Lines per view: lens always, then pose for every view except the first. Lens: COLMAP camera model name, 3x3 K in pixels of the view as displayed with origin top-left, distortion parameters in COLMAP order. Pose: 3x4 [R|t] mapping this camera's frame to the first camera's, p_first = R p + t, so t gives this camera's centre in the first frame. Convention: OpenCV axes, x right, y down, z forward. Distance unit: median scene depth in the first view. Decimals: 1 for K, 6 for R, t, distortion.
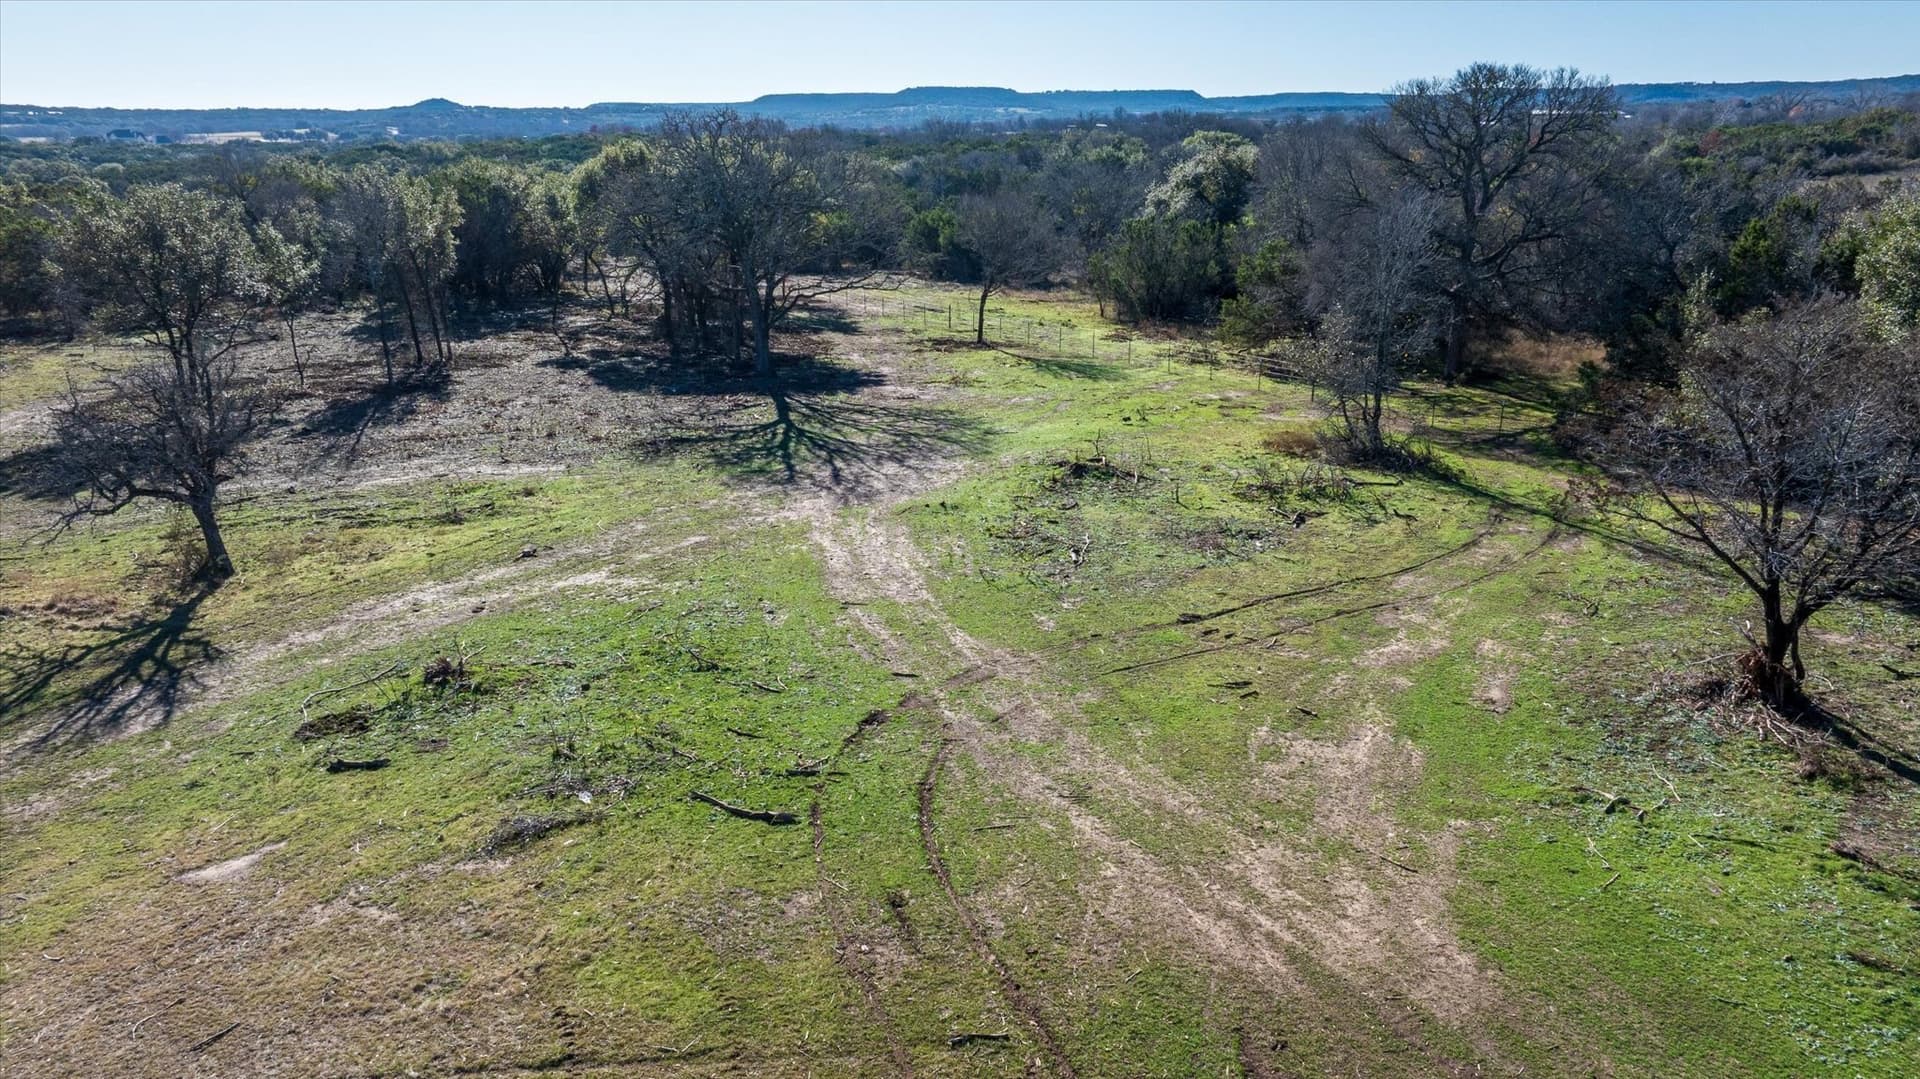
lens RADIAL K [[1356.6, 0, 960.3], [0, 1356.6, 535.9], [0, 0, 1]] dist [-0.023571, 0.015401]
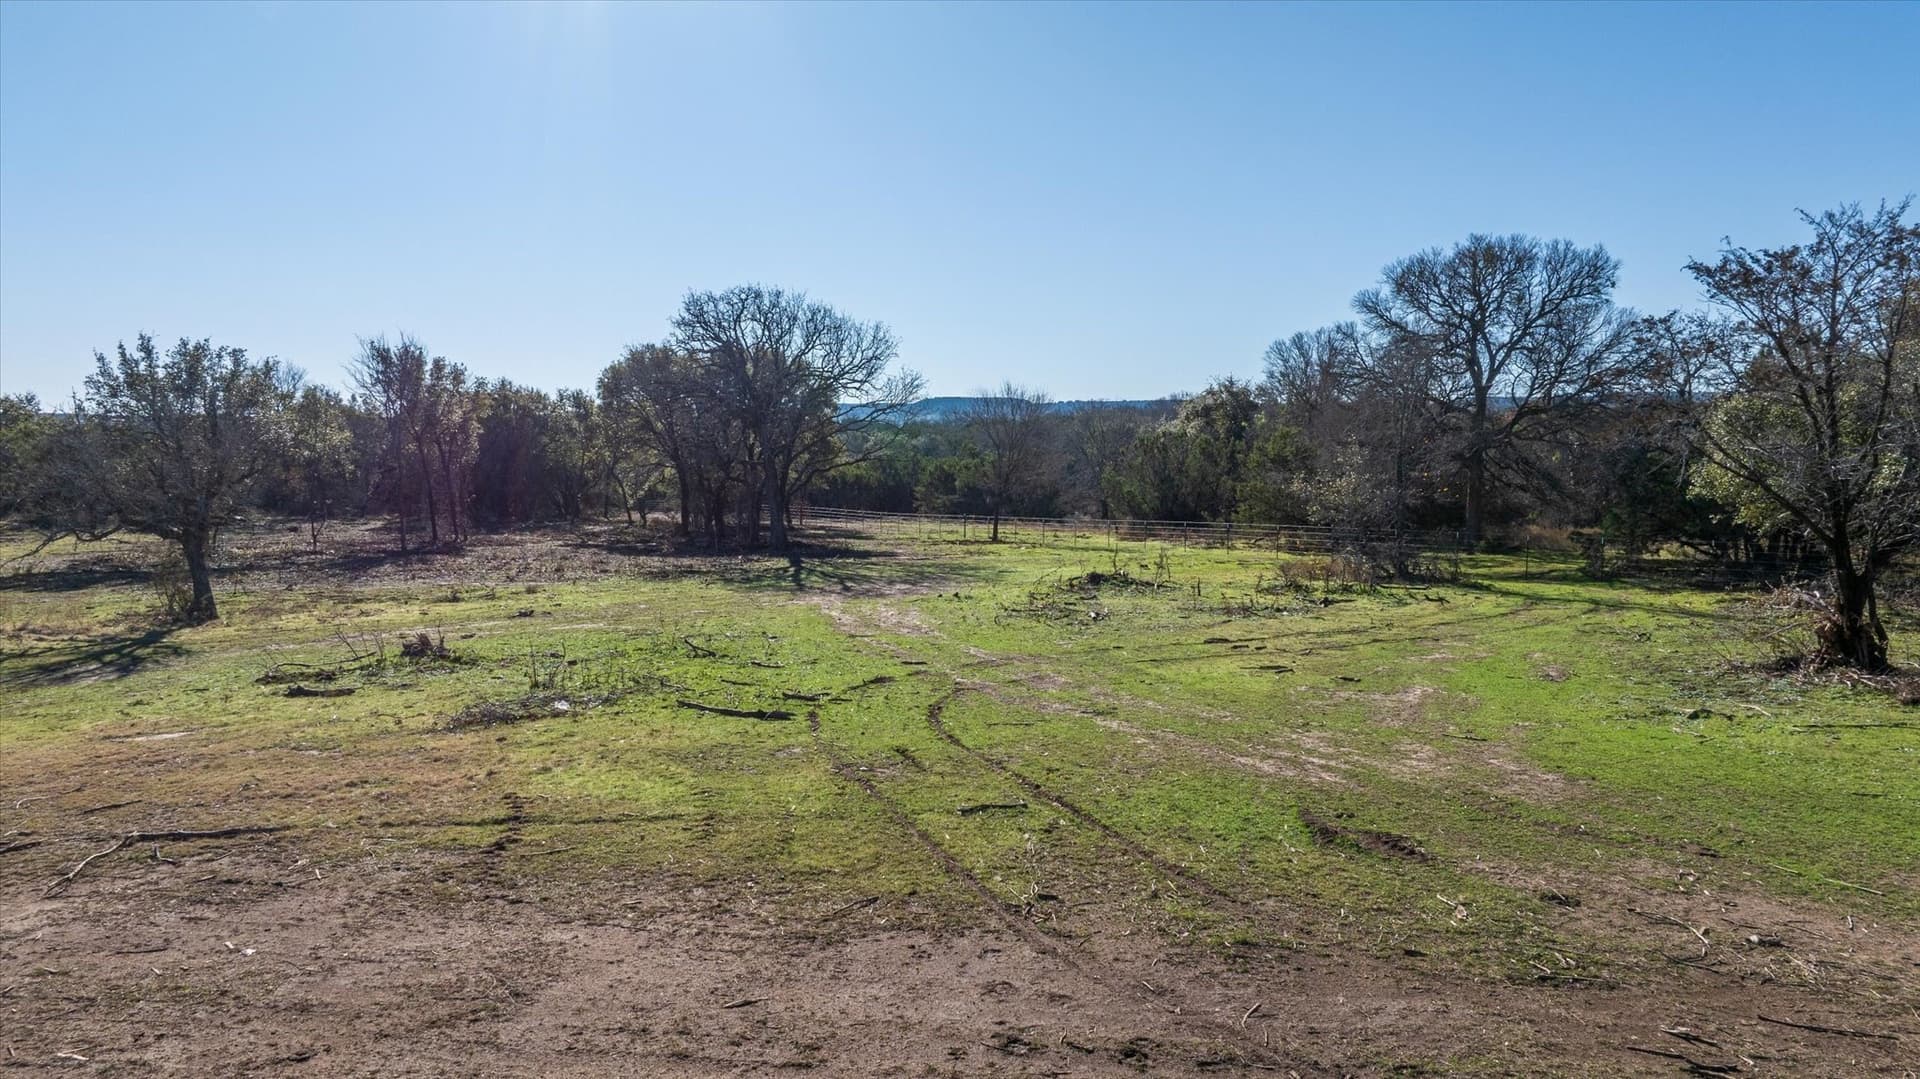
lens RADIAL K [[1356.6, 0, 959.0], [0, 1356.6, 540.9], [0, 0, 1]] dist [-0.023571, 0.015401]
pose [[0.999922, 0.002405, -0.012235, 0.000649], [-0.004995, 0.976313, -0.216307, 0.129389], [0.011425, 0.216351, 0.976249, 0.040846]]
